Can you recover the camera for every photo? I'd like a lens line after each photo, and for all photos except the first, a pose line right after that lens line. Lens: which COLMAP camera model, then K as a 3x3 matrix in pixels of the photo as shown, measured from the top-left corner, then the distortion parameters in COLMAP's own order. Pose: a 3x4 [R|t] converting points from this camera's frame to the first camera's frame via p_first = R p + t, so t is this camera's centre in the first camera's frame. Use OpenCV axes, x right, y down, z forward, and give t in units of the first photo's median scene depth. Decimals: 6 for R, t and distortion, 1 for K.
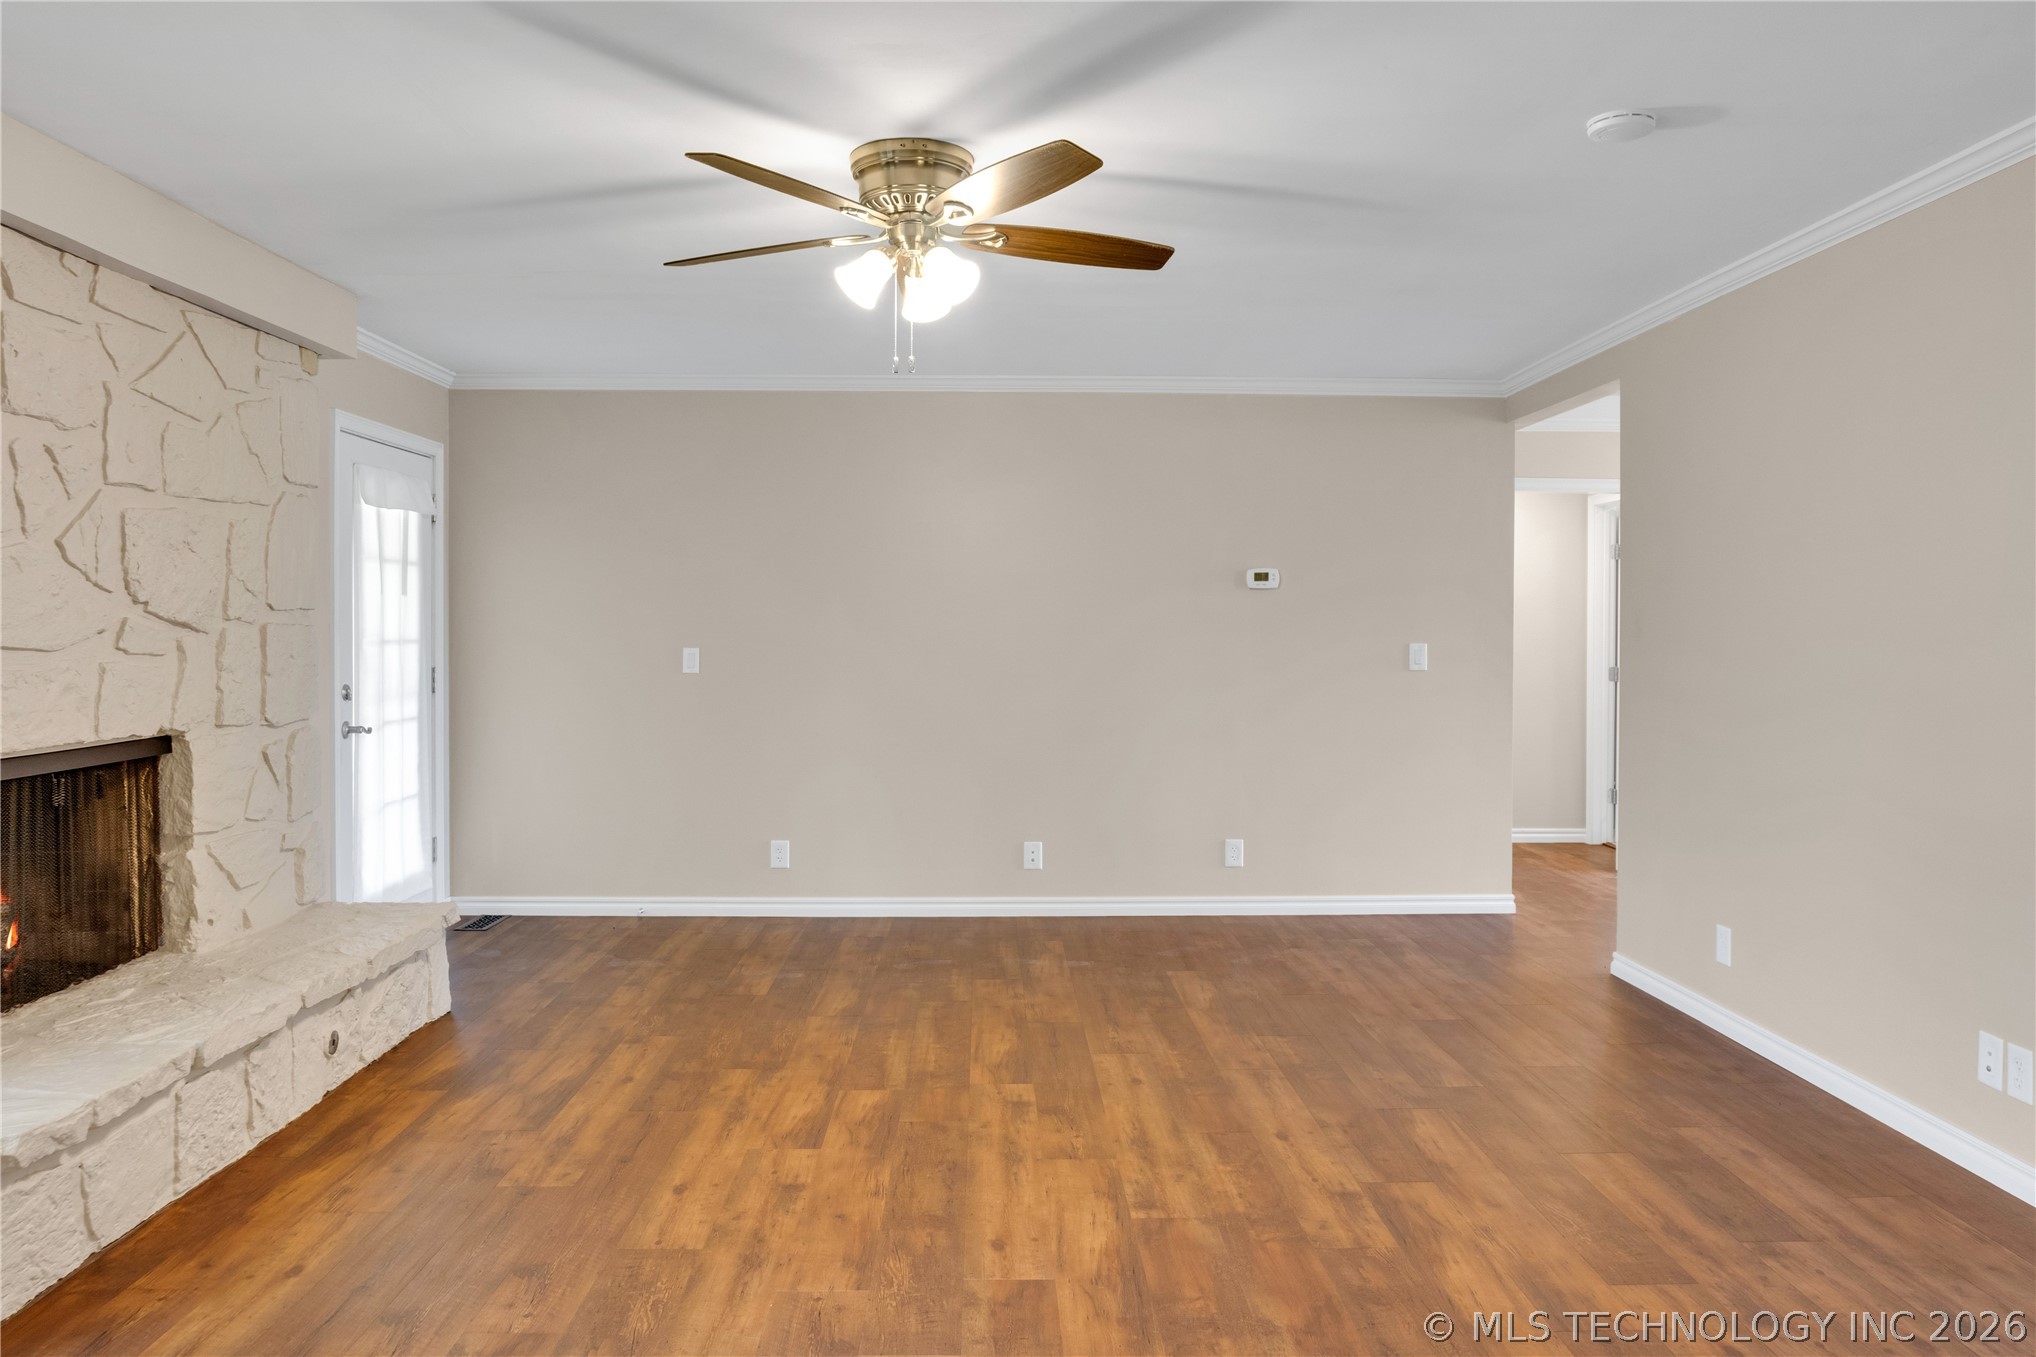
lens RADIAL K [[1431.9, 0, 1011.1], [0, 1431.9, 634.0], [0, 0, 1]] dist [-0.038525, 0.009524]
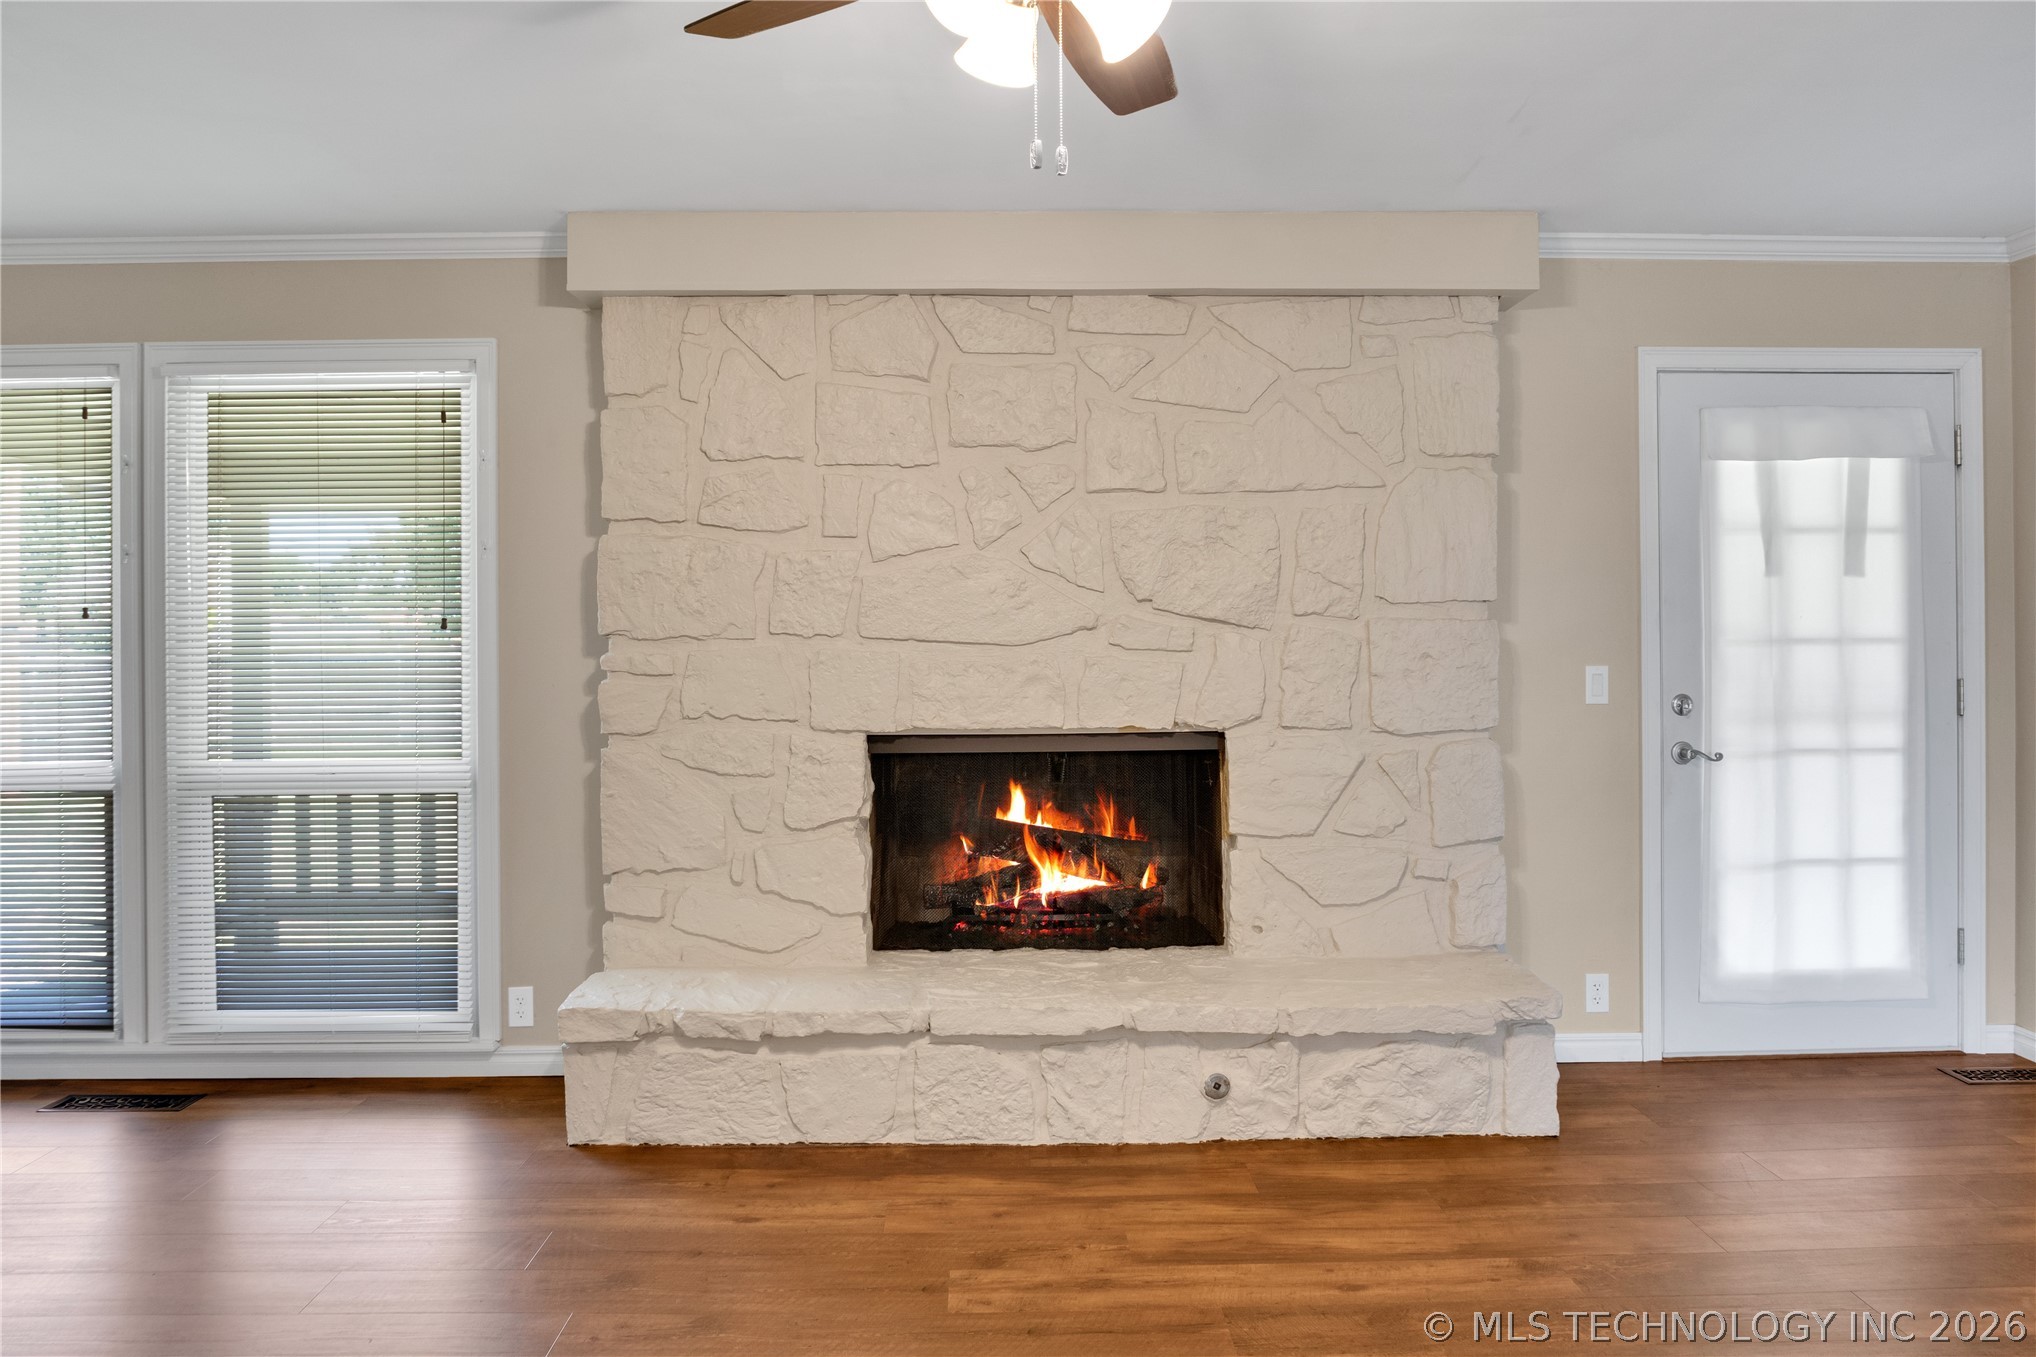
lens RADIAL K [[1418.7, 0, 1016.3], [0, 1418.7, 616.8], [0, 0, 1]] dist [-0.033187, 0.005422]
pose [[0.004328, -0.006116, -0.999972, 0.458066], [0.000801, 0.999981, -0.006112, -0.004196], [0.999990, -0.000774, 0.004333, 0.951396]]
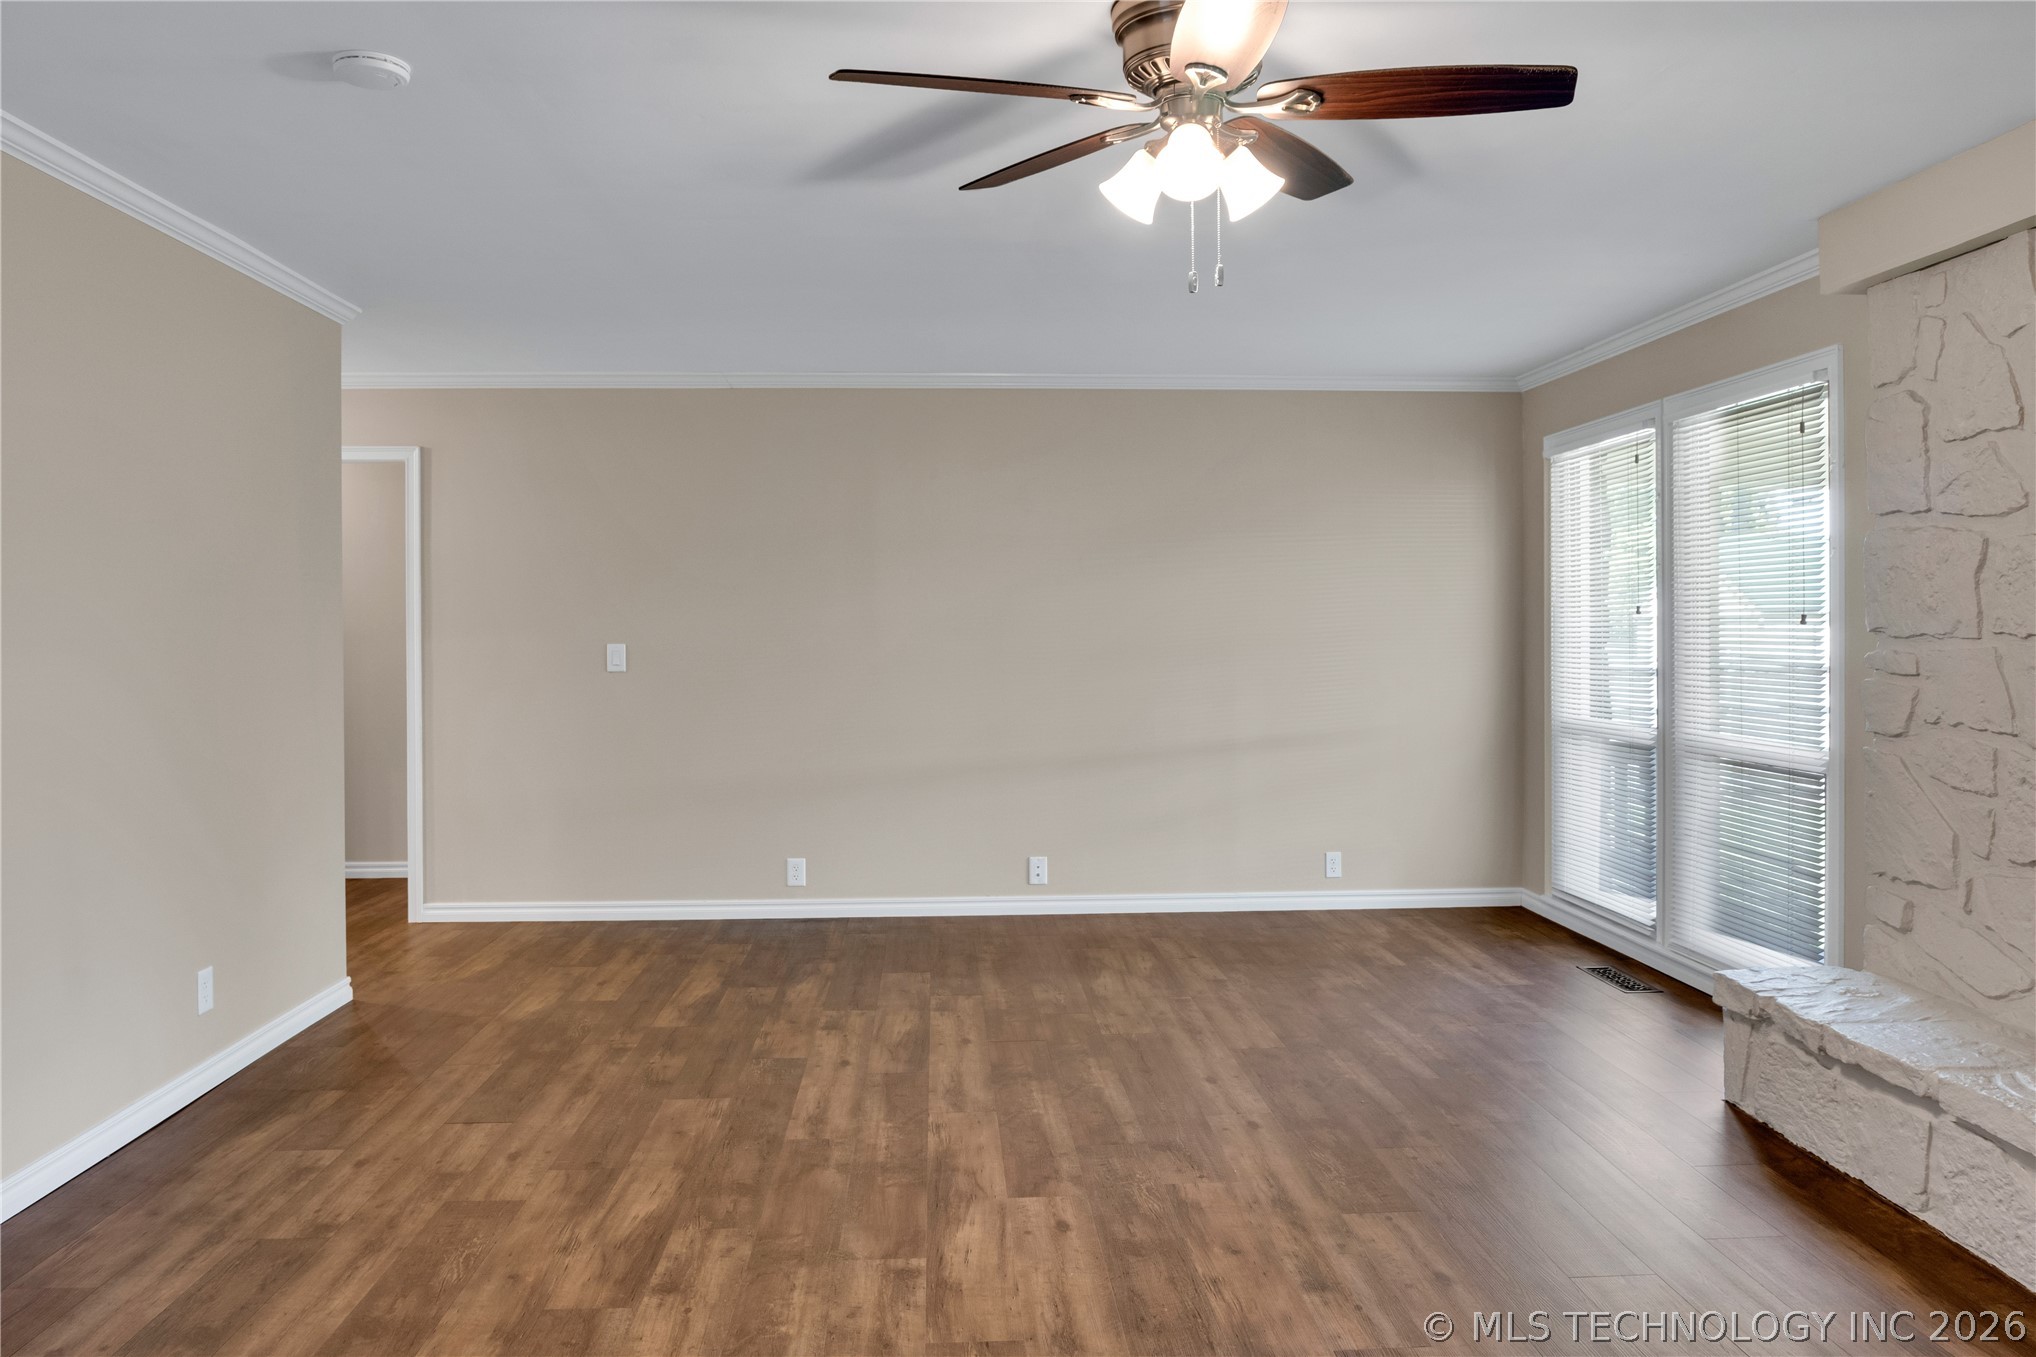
lens RADIAL K [[1429.3, 0, 1020.3], [0, 1429.3, 607.9], [0, 0, 1]] dist [-0.043740, 0.018403]
pose [[-0.999148, 0.002481, -0.041208, 0.052418], [0.002696, 0.999983, -0.005155, -0.011360], [0.041195, -0.005262, -0.999137, 1.689378]]
